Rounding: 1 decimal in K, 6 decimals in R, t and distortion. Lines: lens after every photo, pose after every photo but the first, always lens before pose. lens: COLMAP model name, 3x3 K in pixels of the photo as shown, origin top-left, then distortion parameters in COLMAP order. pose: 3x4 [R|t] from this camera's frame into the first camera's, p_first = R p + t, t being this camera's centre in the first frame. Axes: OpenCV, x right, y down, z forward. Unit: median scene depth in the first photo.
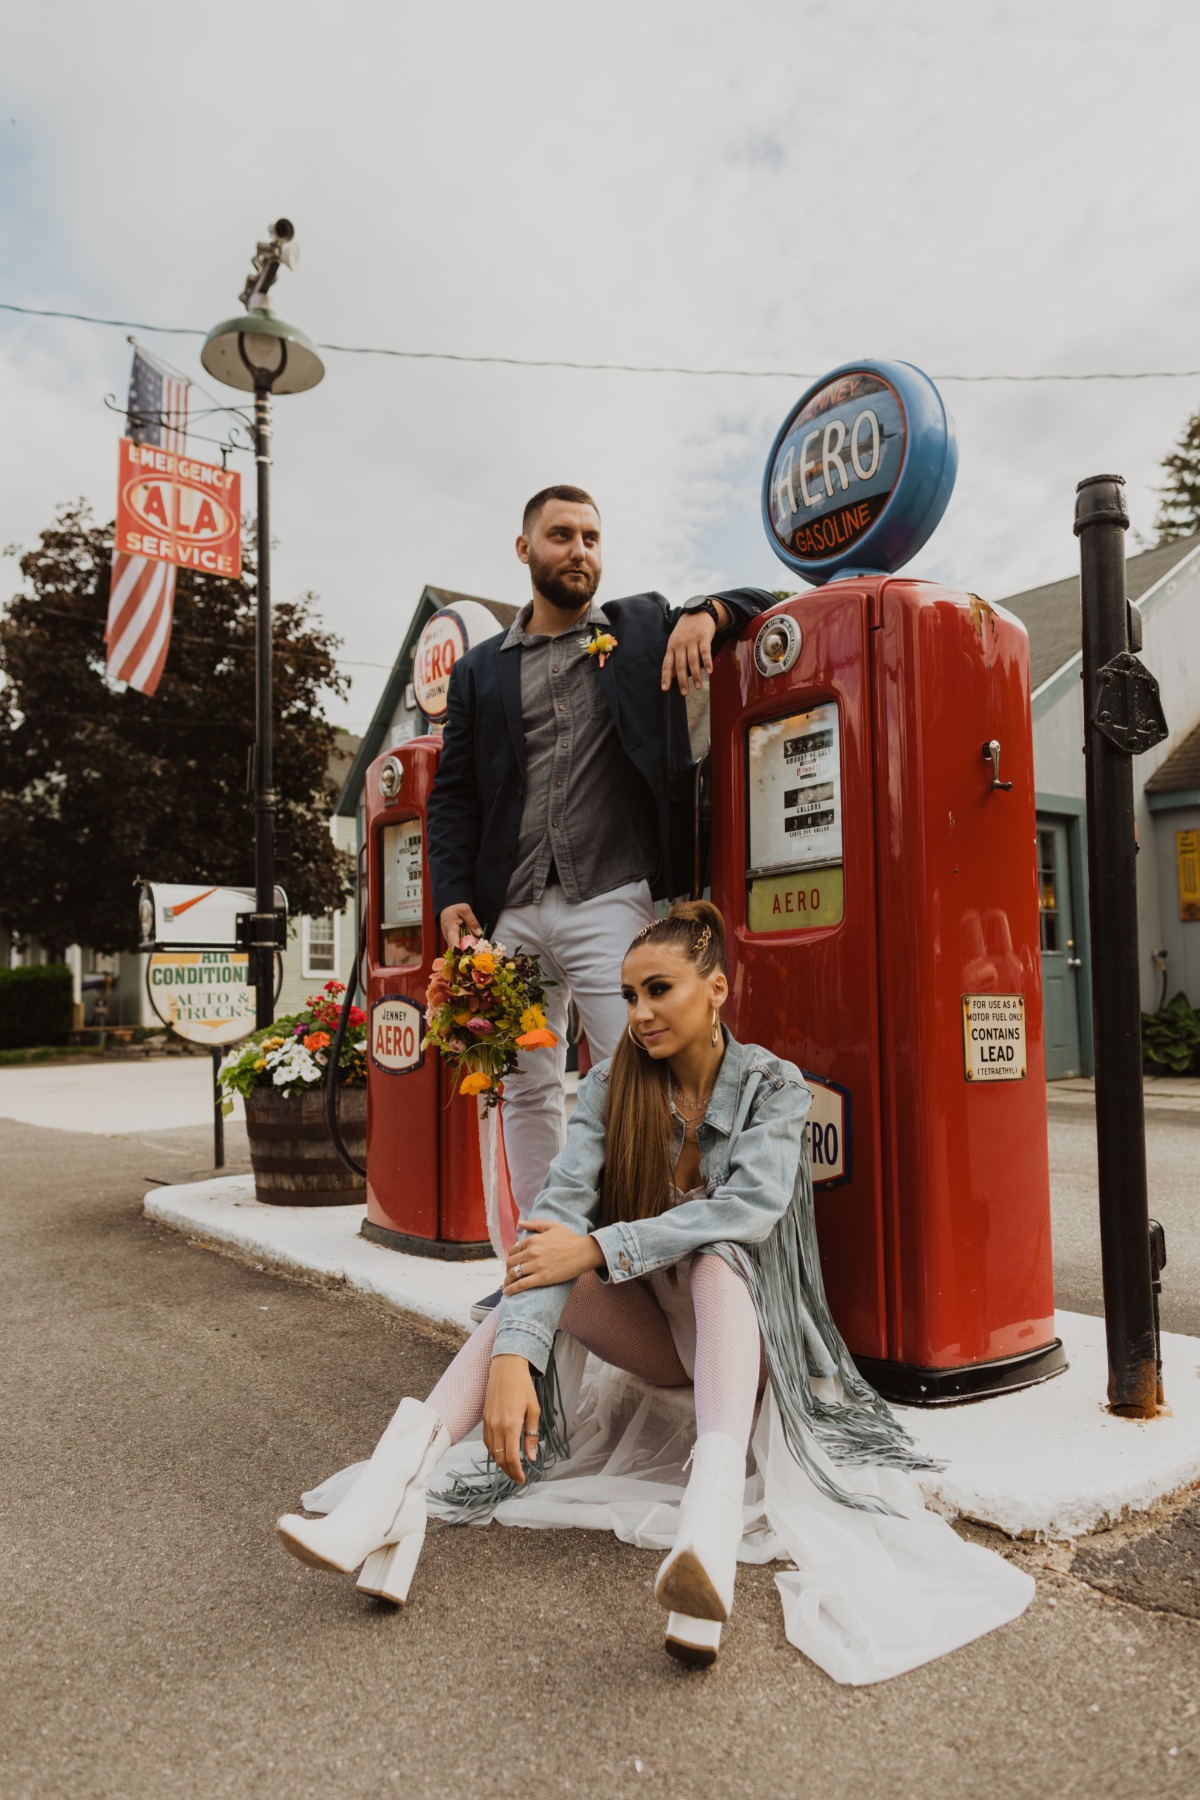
lens RADIAL K [[1217.0, 0, 598.3], [0, 1217.0, 898.2], [0, 0, 1]] dist [0.011788, -0.008161]
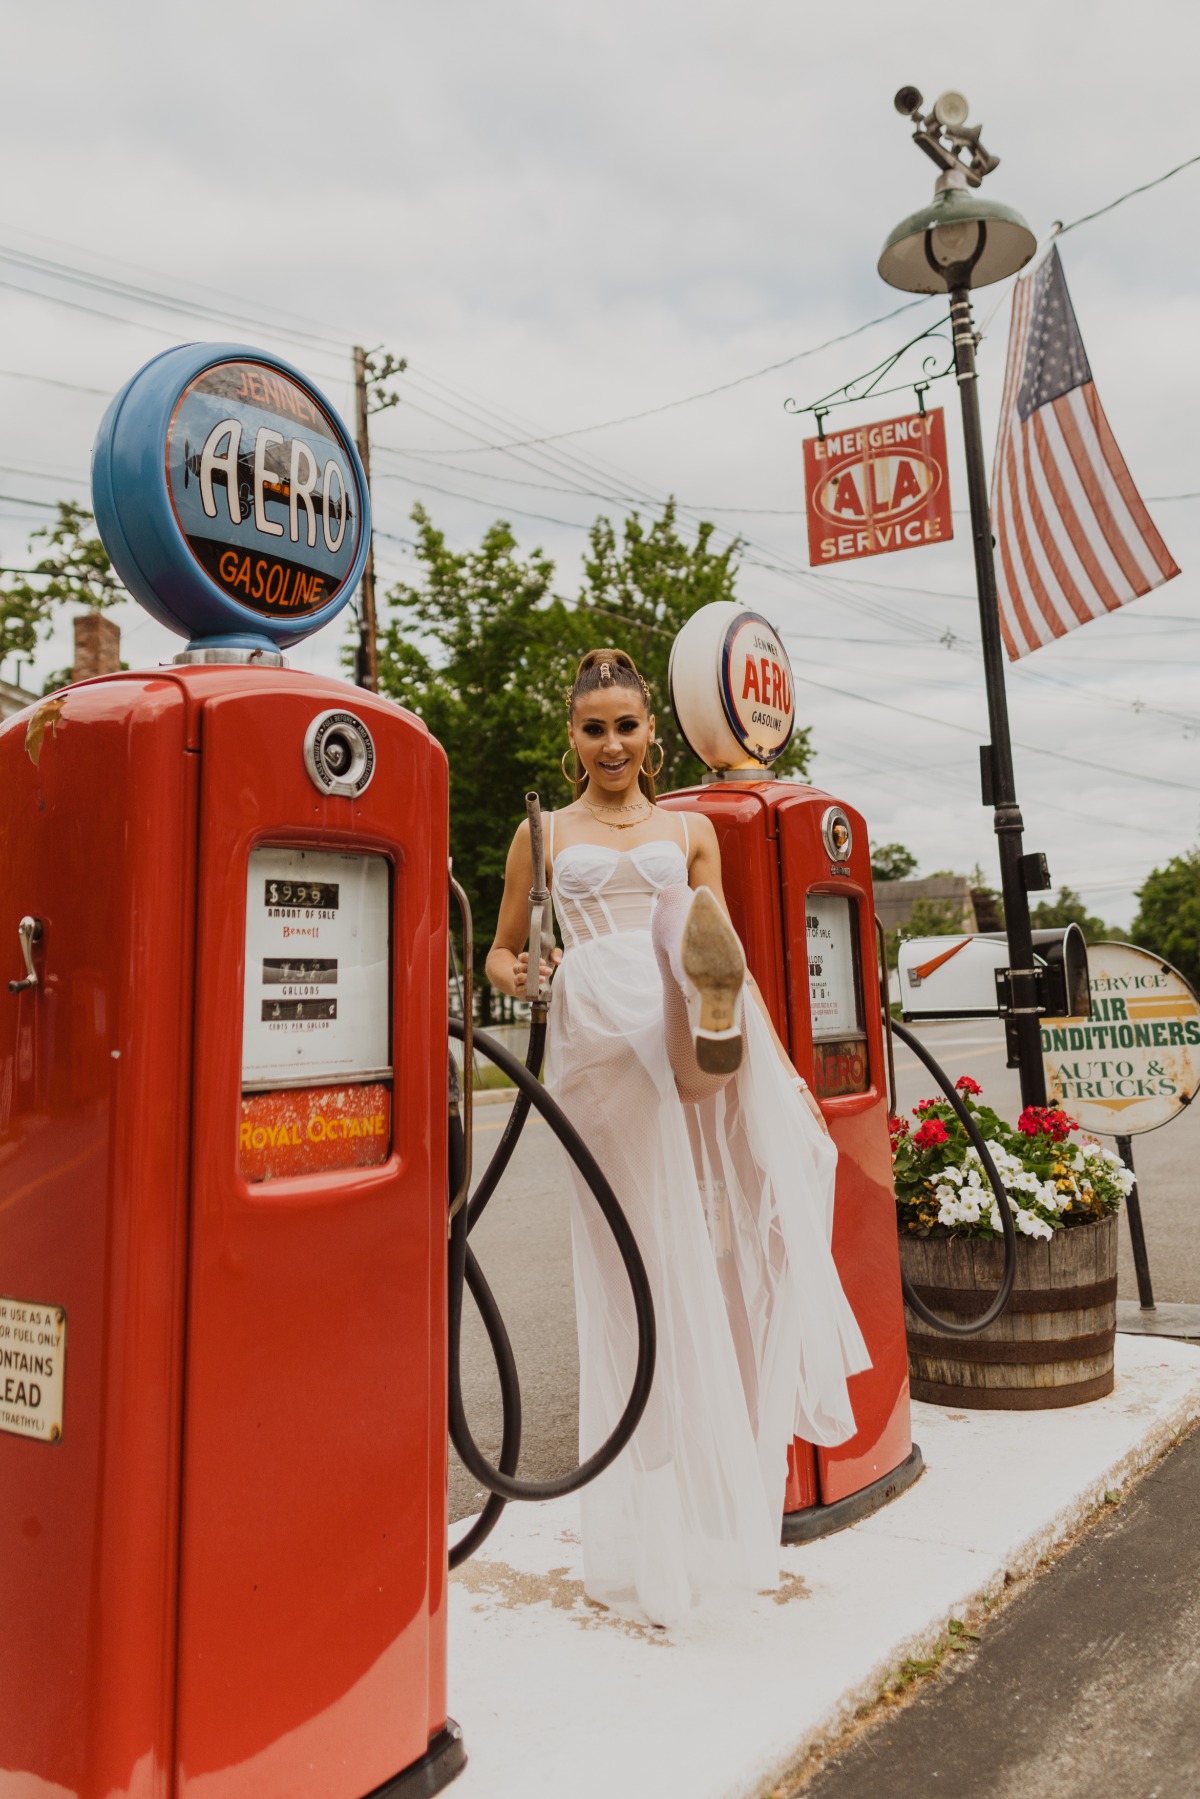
lens RADIAL K [[1551.1, 0, 592.1], [0, 1551.1, 731.8], [0, 0, 1]] dist [0.016360, -0.015178]
pose [[0.299631, -0.161538, -0.940280, 0.569742], [0.116853, 0.984355, -0.131873, -0.035706], [0.946872, -0.070361, 0.313820, 0.466466]]
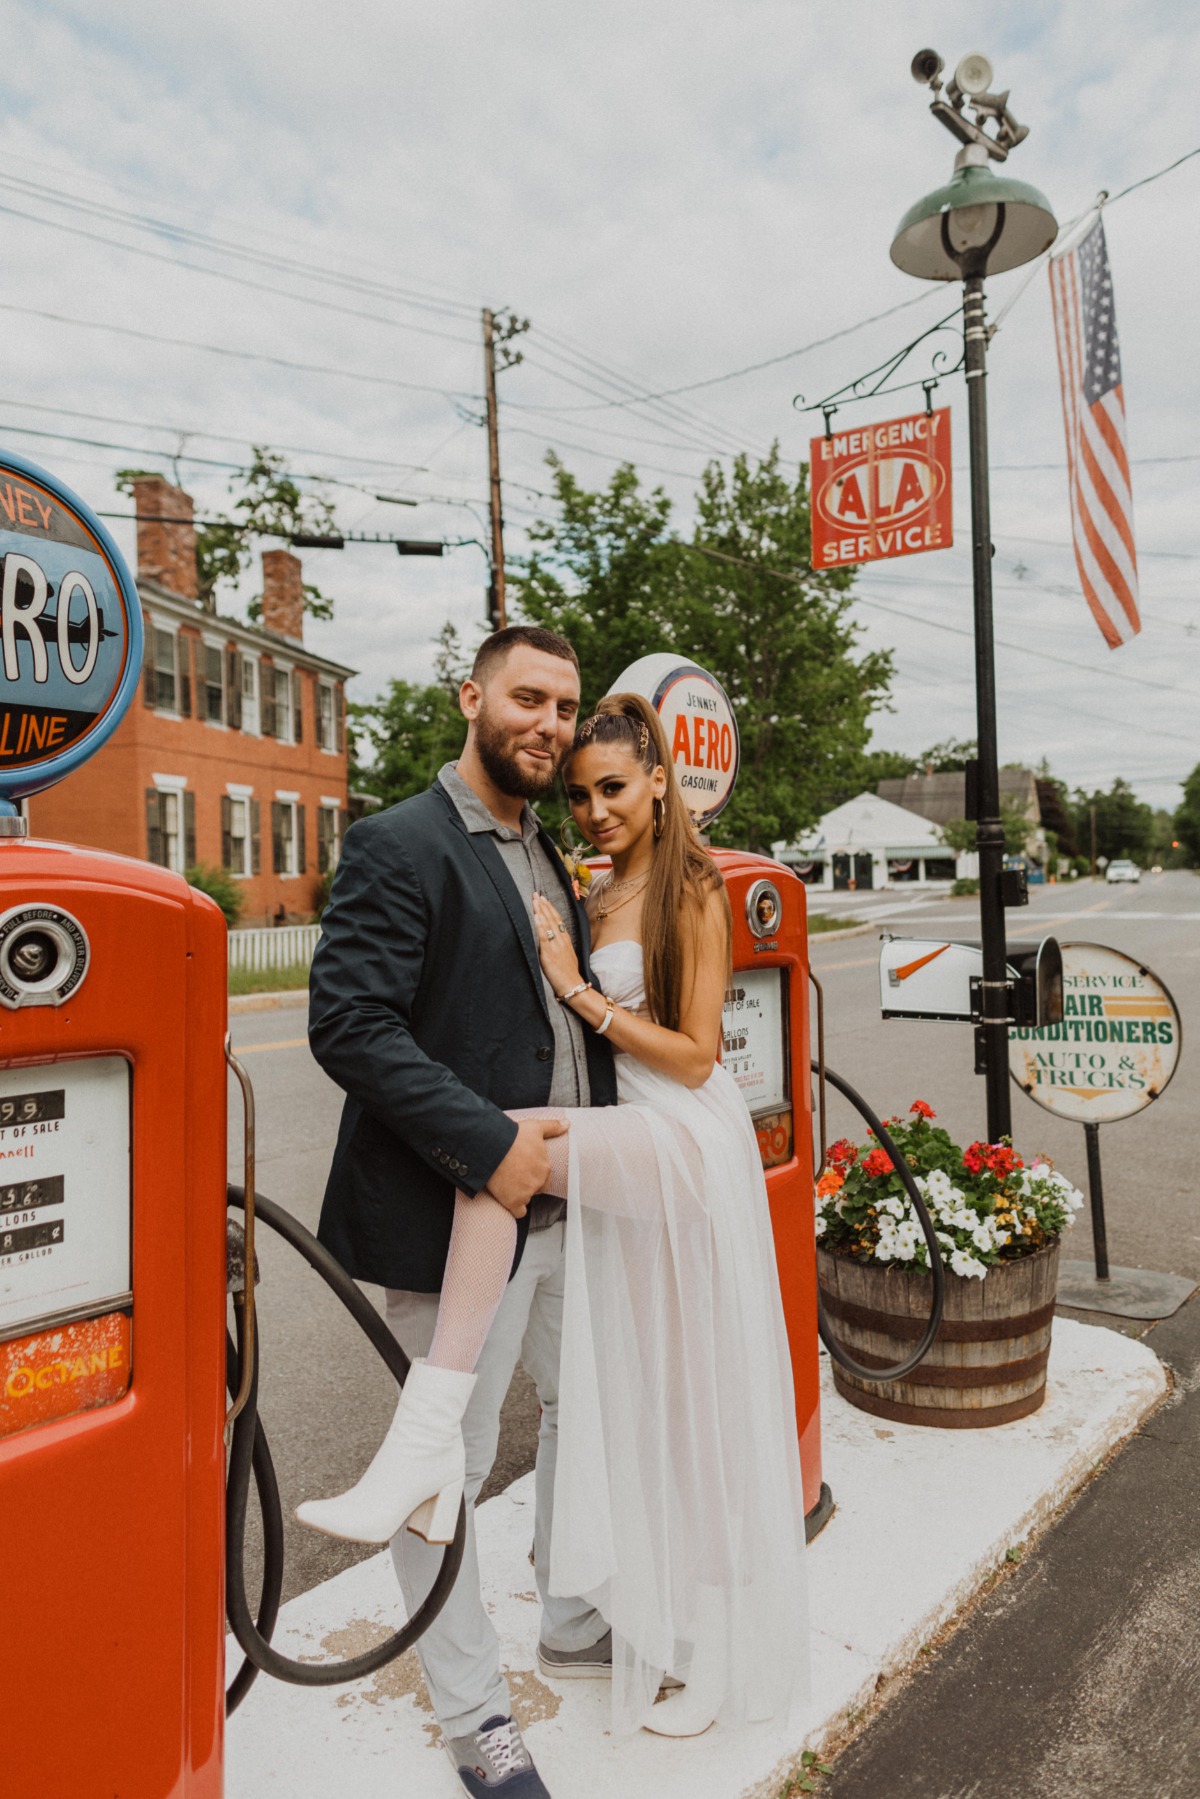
lens RADIAL K [[1289.4, 0, 620.8], [0, 1289.4, 852.9], [0, 0, 1]] dist [0.008606, -0.002227]
pose [[0.228302, -0.000702, -0.973590, 0.469113], [0.102236, 0.994488, 0.023256, -0.110987], [0.968208, -0.104845, 0.227116, 0.600085]]
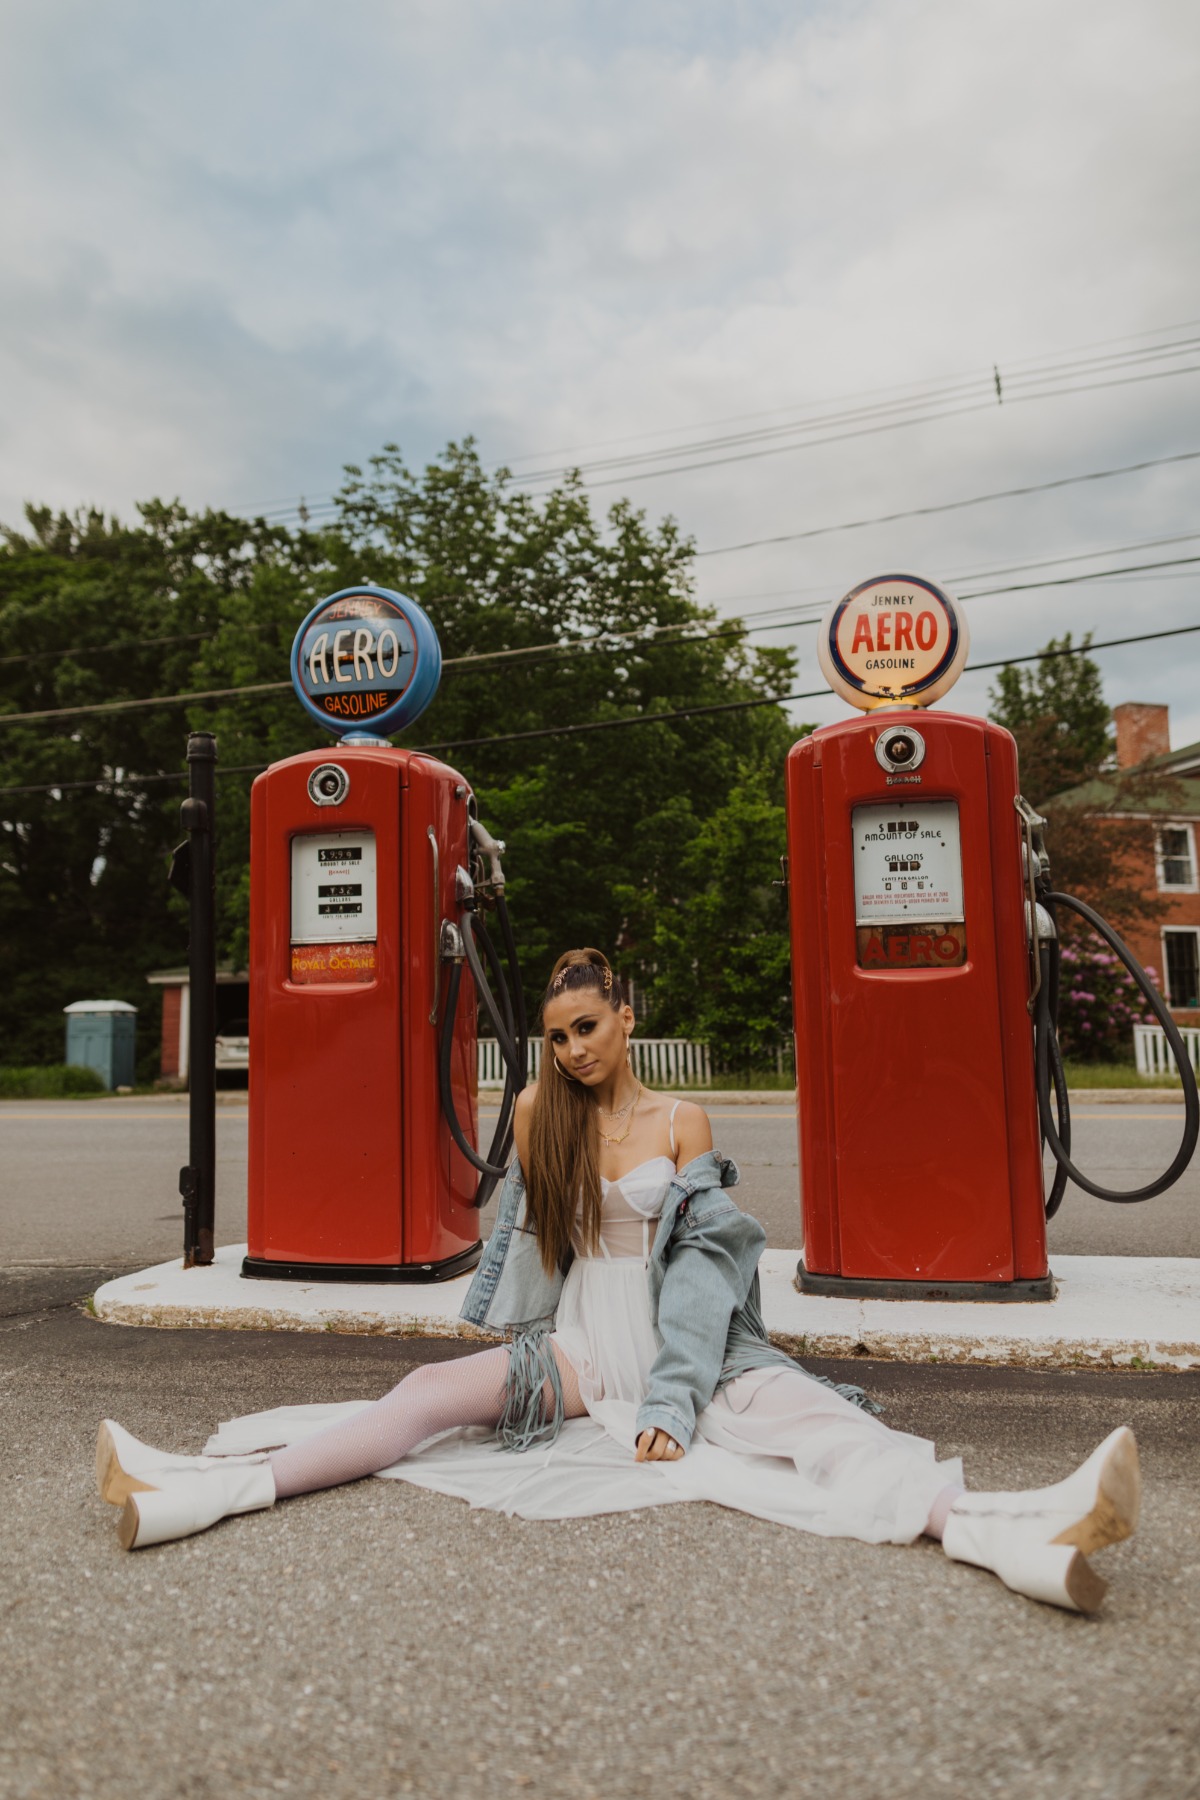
lens RADIAL K [[1217.0, 0, 590.2], [0, 1217.0, 900.0], [0, 0, 1]] dist [0.011788, -0.008161]
pose [[-0.768231, -0.042937, -0.638731, 0.471092], [0.086196, 0.981725, -0.169665, 0.099523], [0.634344, -0.185398, -0.750490, 1.134115]]
